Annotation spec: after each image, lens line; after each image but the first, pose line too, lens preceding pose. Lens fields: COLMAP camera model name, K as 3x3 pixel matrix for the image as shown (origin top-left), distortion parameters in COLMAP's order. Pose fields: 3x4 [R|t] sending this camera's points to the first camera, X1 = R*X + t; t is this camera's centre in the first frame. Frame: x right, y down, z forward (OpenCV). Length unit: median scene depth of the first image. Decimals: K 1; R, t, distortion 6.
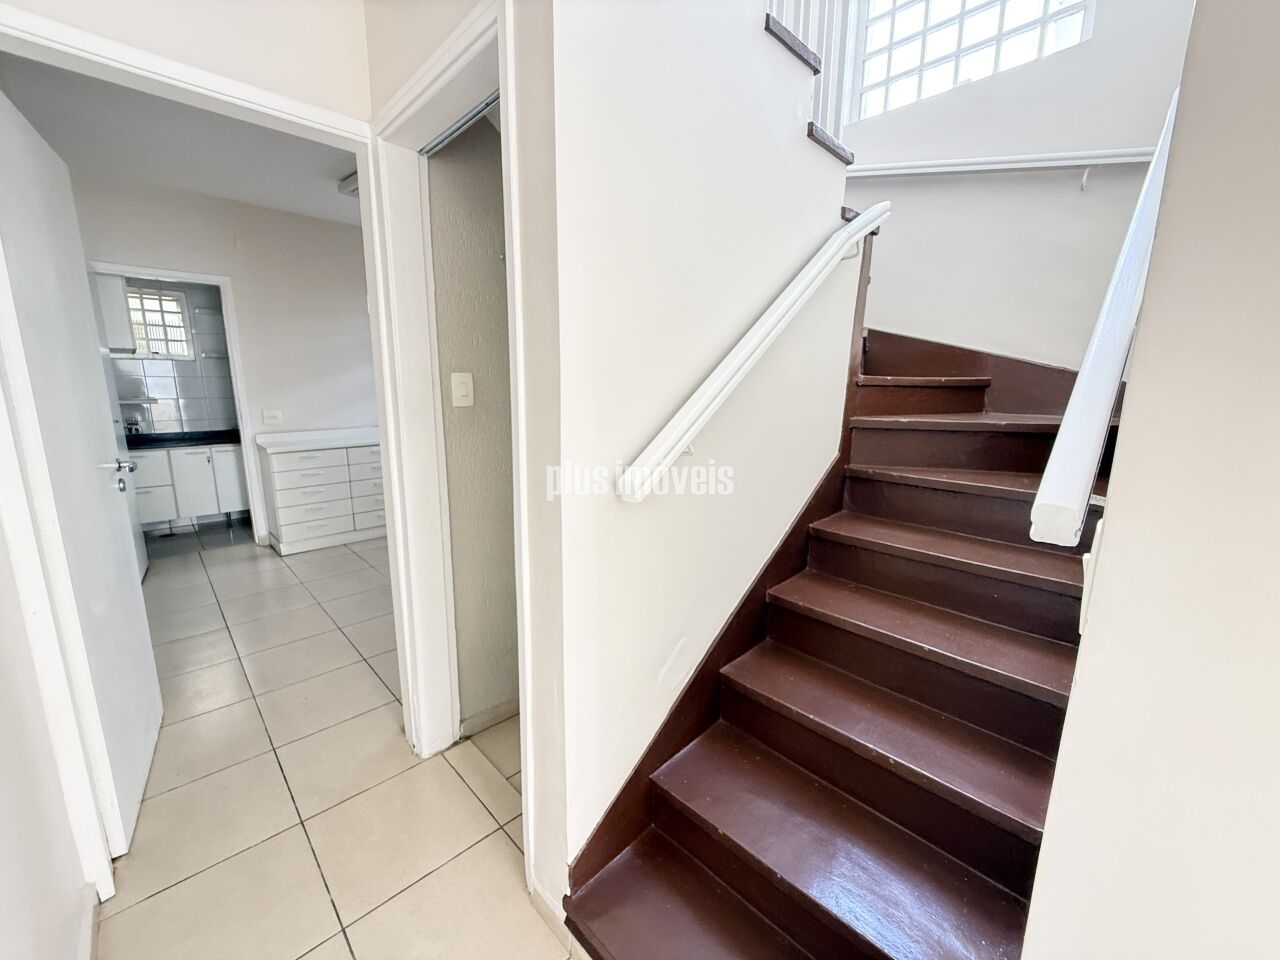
lens RADIAL K [[512.3, 0, 642.1], [0, 512.3, 477.5], [0, 0, 1]] dist [0.000942, -0.000755]
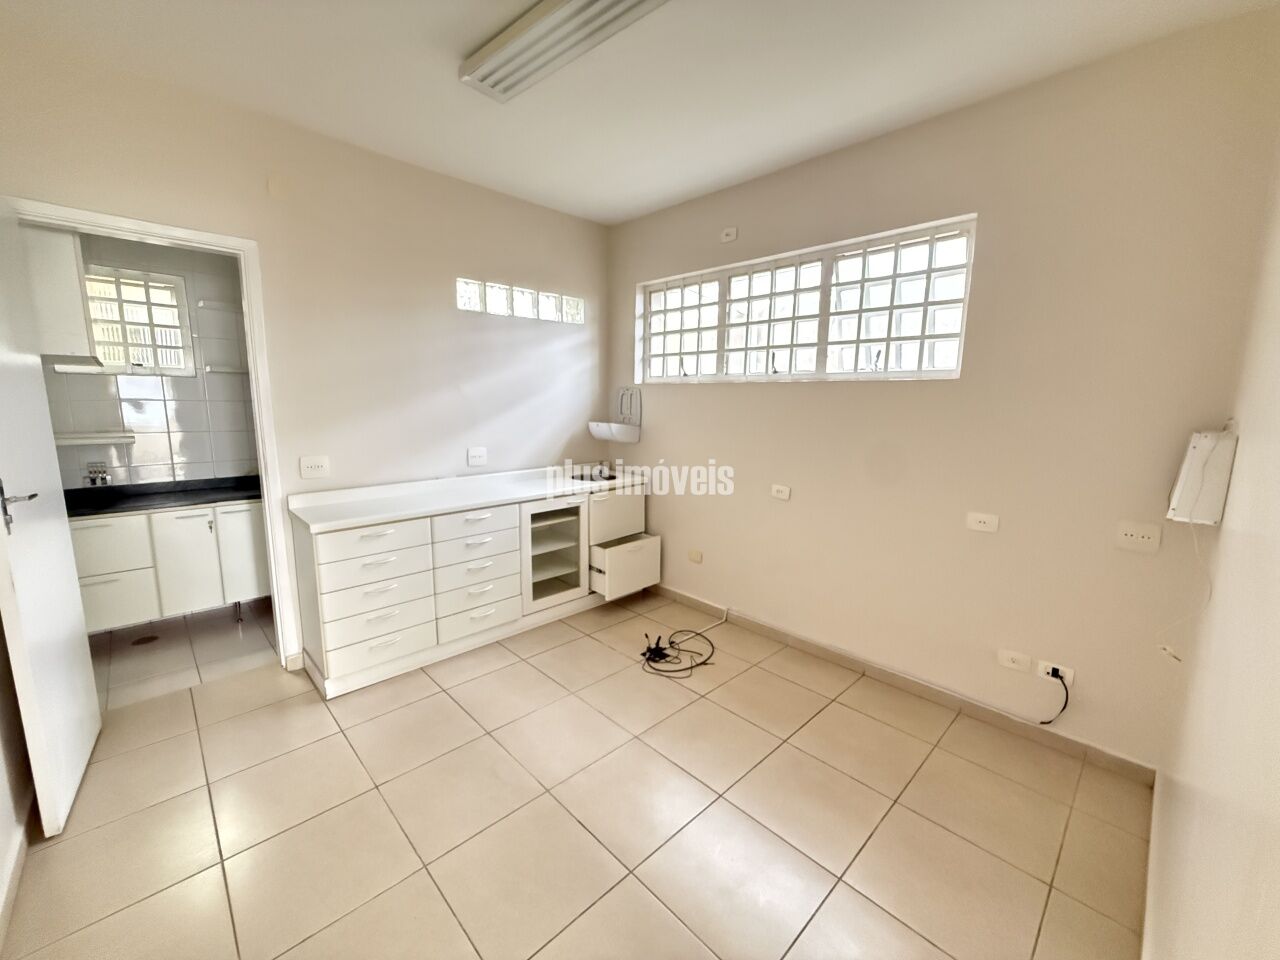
lens RADIAL K [[512.3, 0, 641.7], [0, 512.3, 479.5], [0, 0, 1]] dist [0.000942, -0.000755]
pose [[0.999981, 0.005875, -0.001984, -0.289875], [-0.005936, 0.999471, -0.031986, -0.076834], [0.001795, 0.031998, 0.999486, 0.339135]]
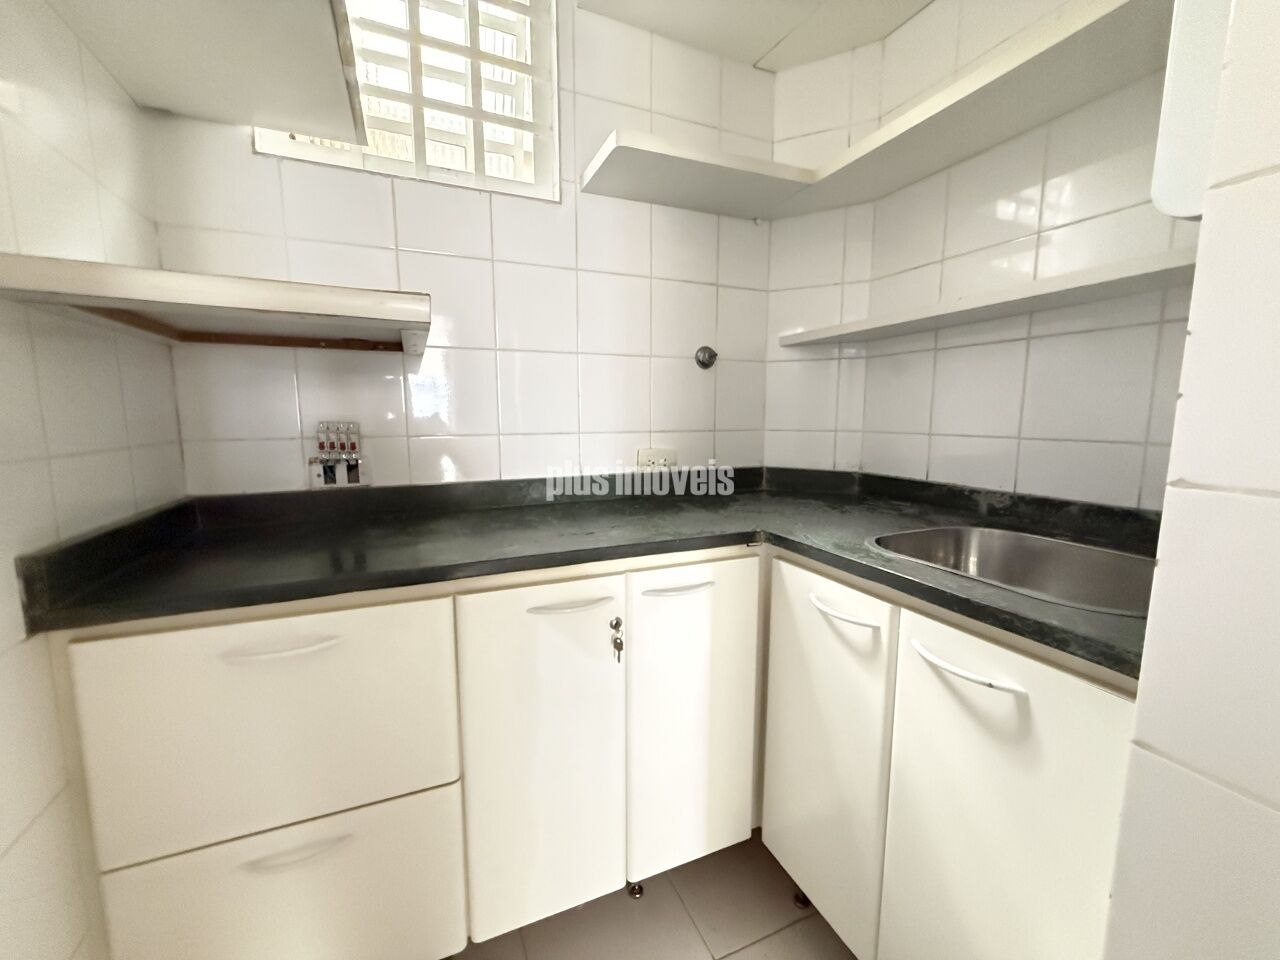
lens RADIAL K [[512.3, 0, 637.8], [0, 512.3, 480.5], [0, 0, 1]] dist [0.000942, -0.000755]
pose [[0.930355, 0.036336, -0.364856, -0.777386], [-0.056816, 0.997345, -0.045550, -0.085072], [0.362232, 0.063108, 0.929949, 0.827930]]
